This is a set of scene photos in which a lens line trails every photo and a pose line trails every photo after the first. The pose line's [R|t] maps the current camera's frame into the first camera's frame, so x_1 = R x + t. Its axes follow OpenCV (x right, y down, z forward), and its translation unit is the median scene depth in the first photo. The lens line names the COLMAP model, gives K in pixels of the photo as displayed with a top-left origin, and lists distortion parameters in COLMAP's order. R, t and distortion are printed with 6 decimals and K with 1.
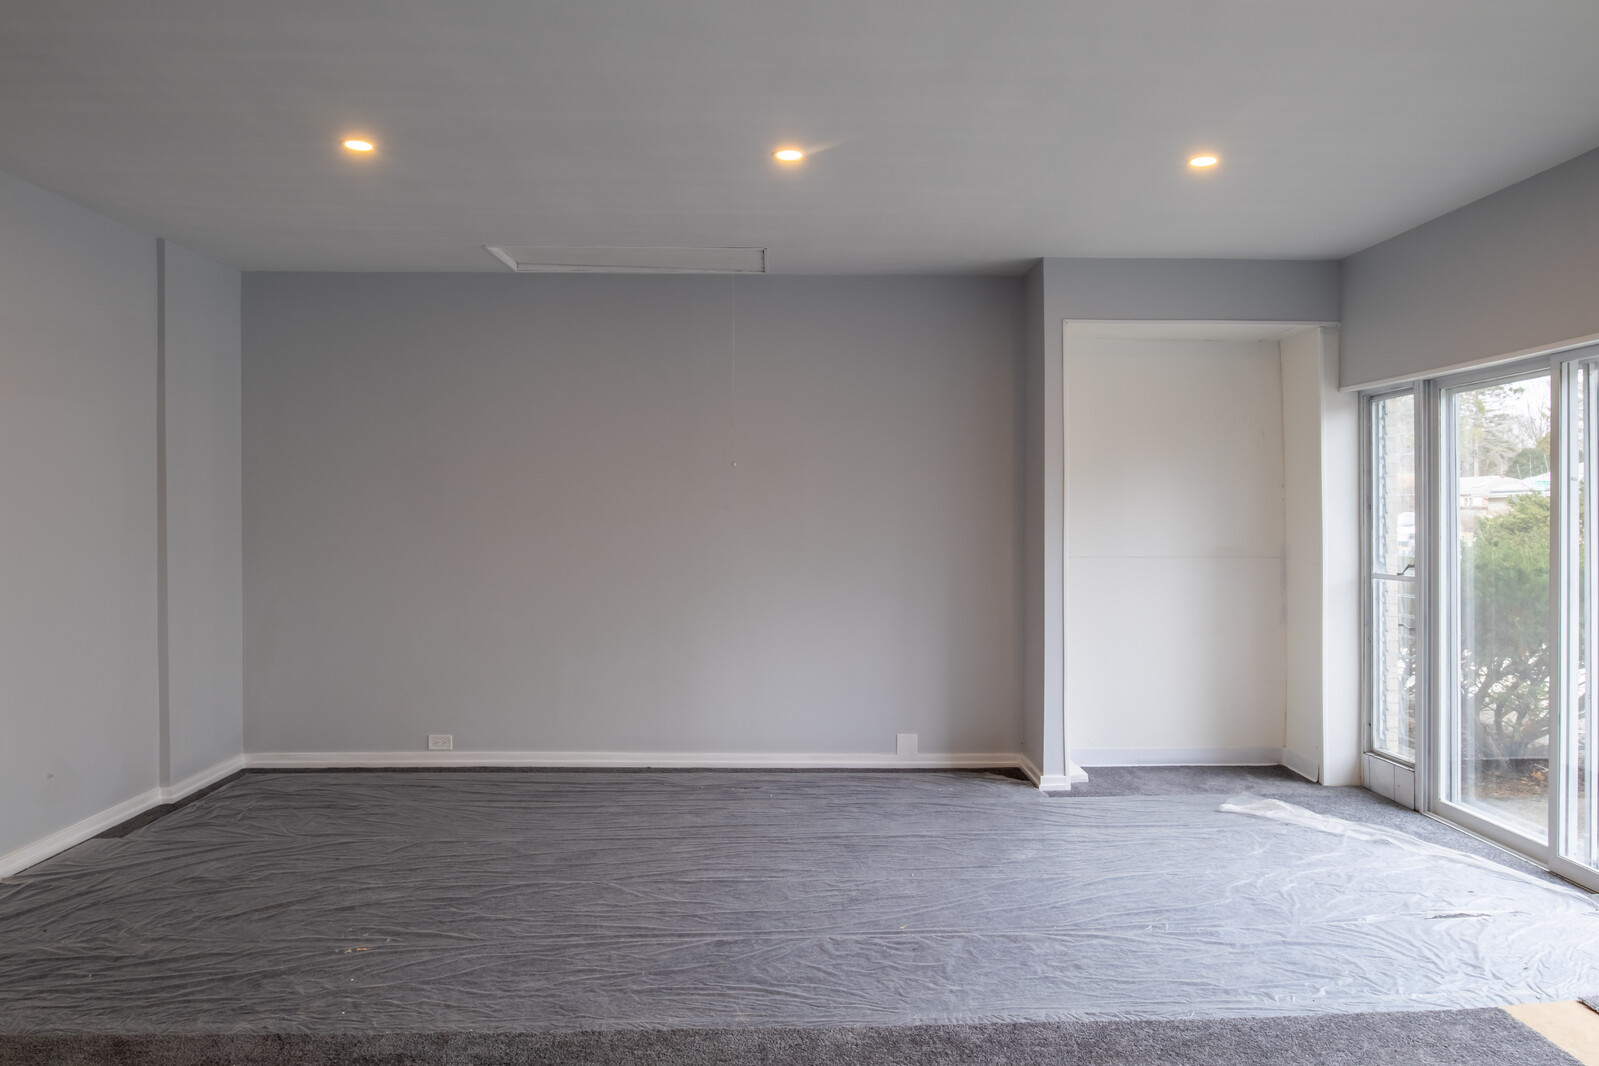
lens RADIAL K [[1092.3, 0, 828.5], [0, 1092.3, 524.6], [0, 0, 1]] dist [-0.016202, -0.014467]
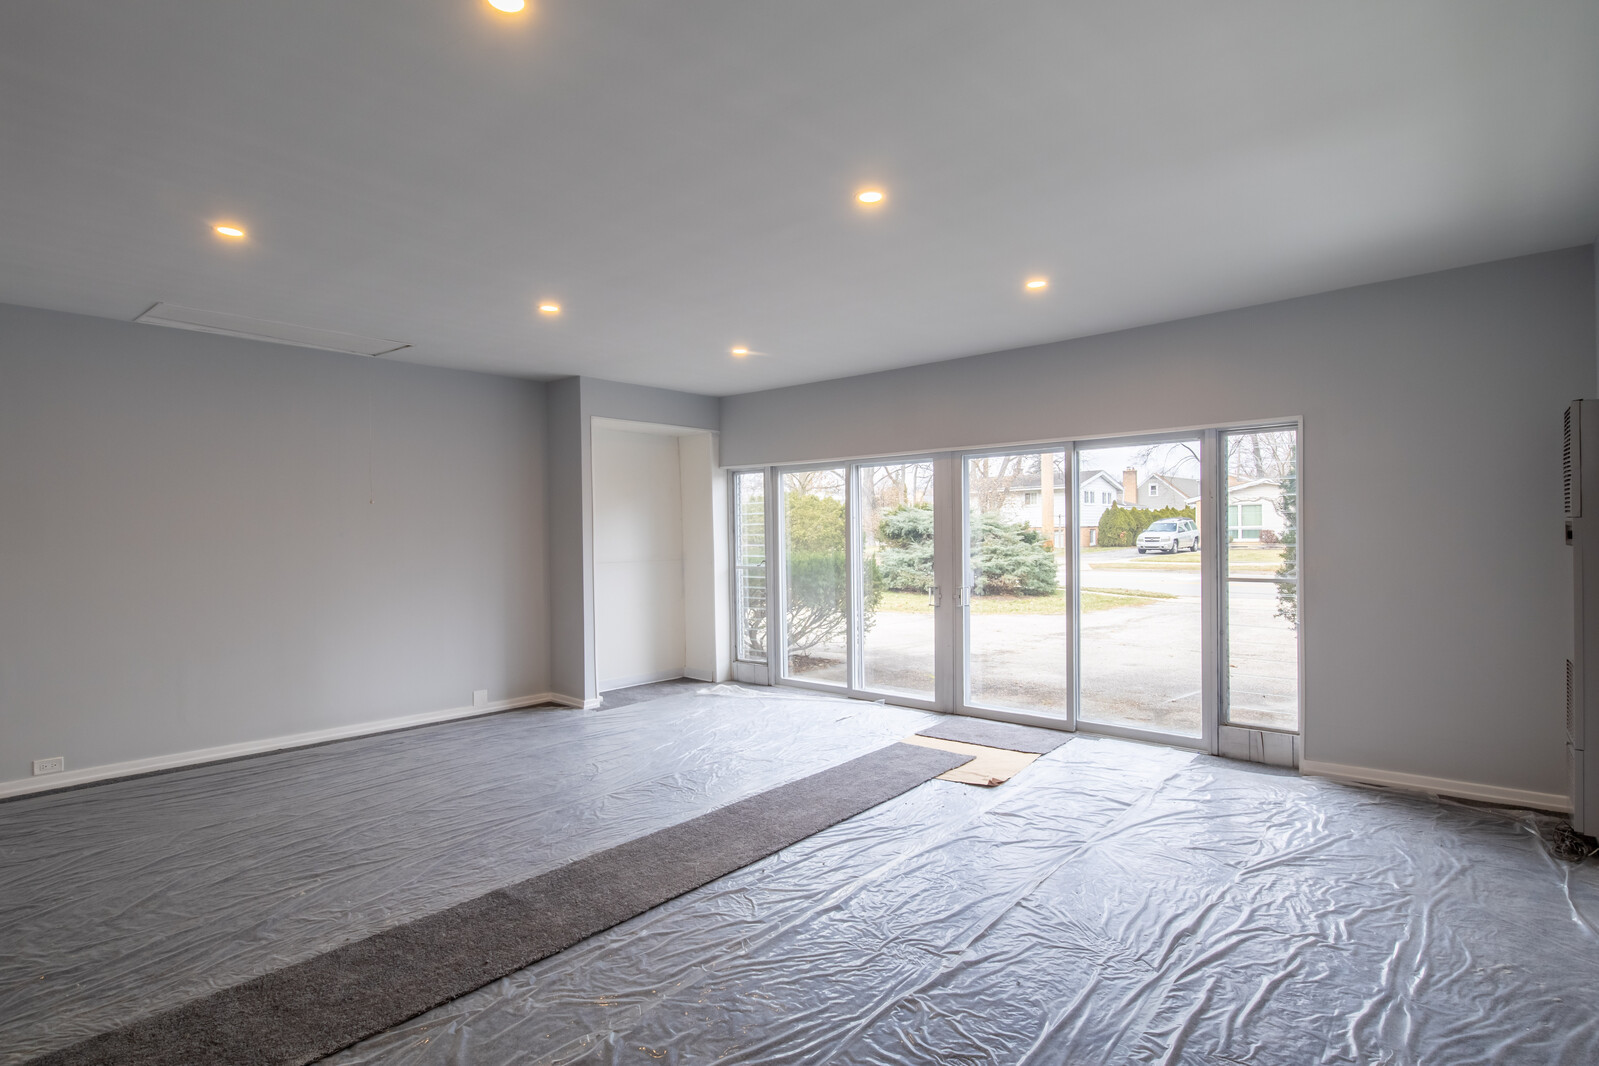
lens RADIAL K [[803.4, 0, 791.9], [0, 803.4, 549.5], [0, 0, 1]] dist [-0.008014, -0.003527]
pose [[0.685792, -0.023437, 0.727421, -0.446600], [0.015000, 0.999724, 0.018068, -0.007935], [-0.727643, -0.001480, 0.685954, -0.028473]]
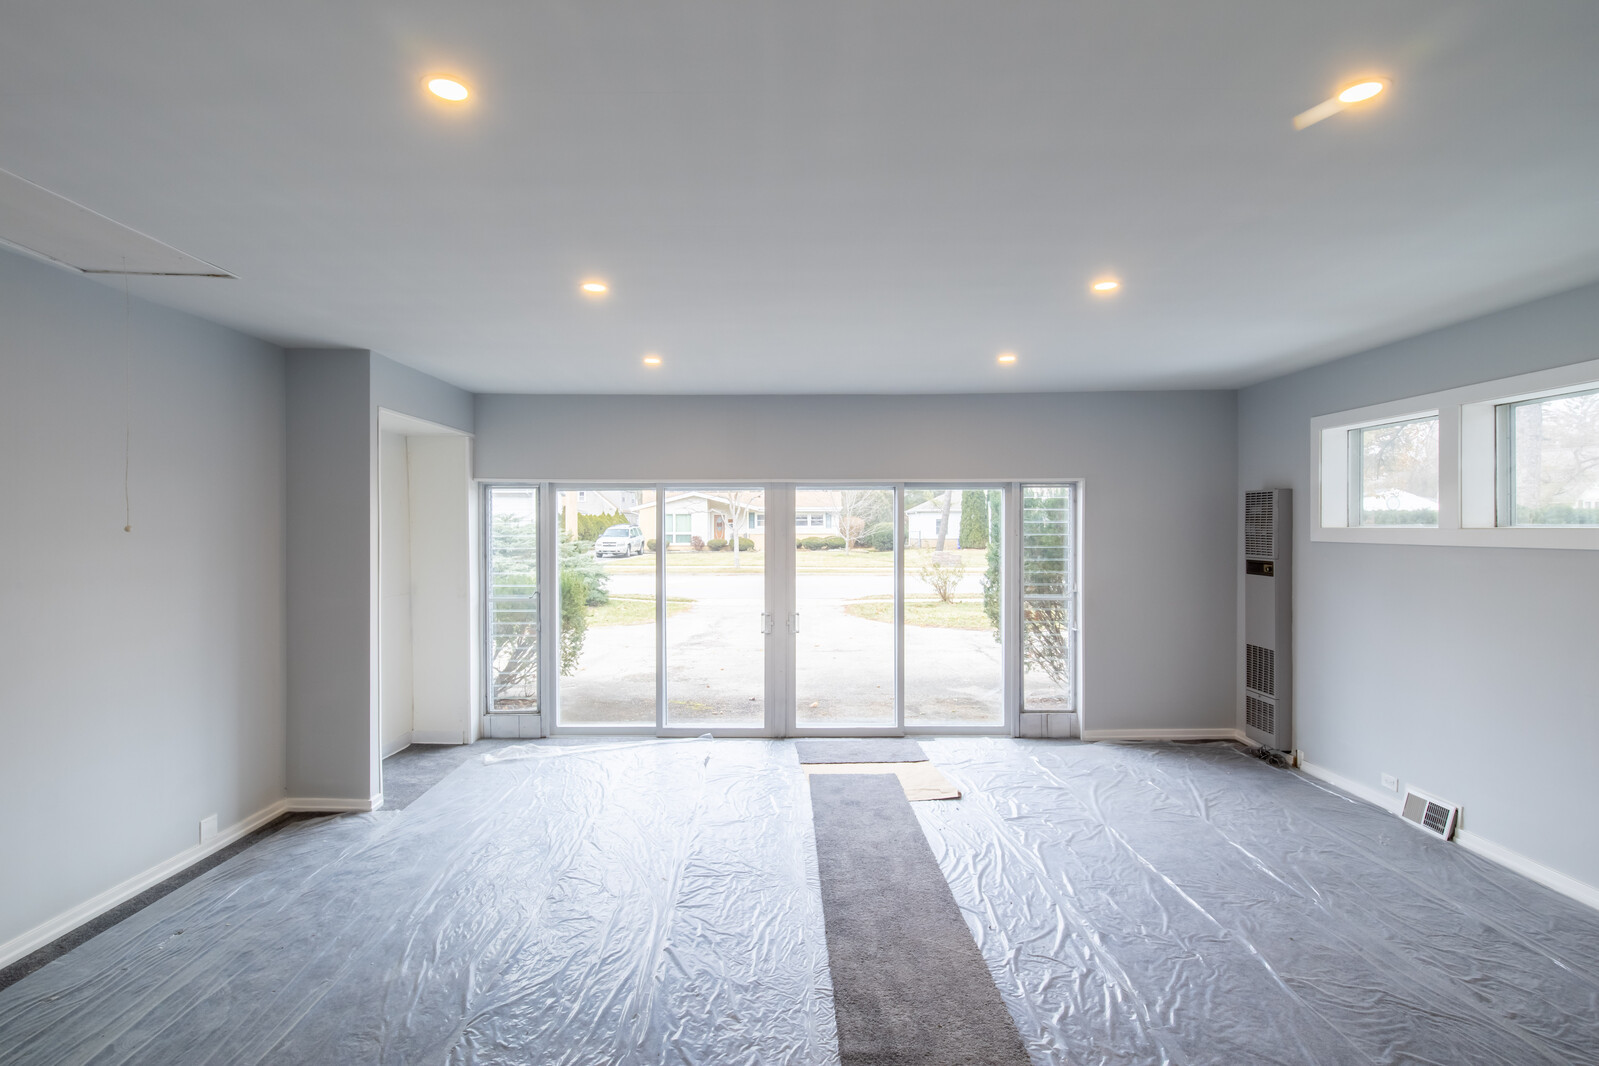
lens RADIAL K [[803.4, 0, 785.4], [0, 803.4, 533.3], [0, 0, 1]] dist [-0.008014, -0.003527]
pose [[0.042429, -0.005289, 0.999085, -0.629638], [0.005619, 0.999971, 0.005055, -0.052957], [-0.999084, 0.005399, 0.042457, 0.522969]]
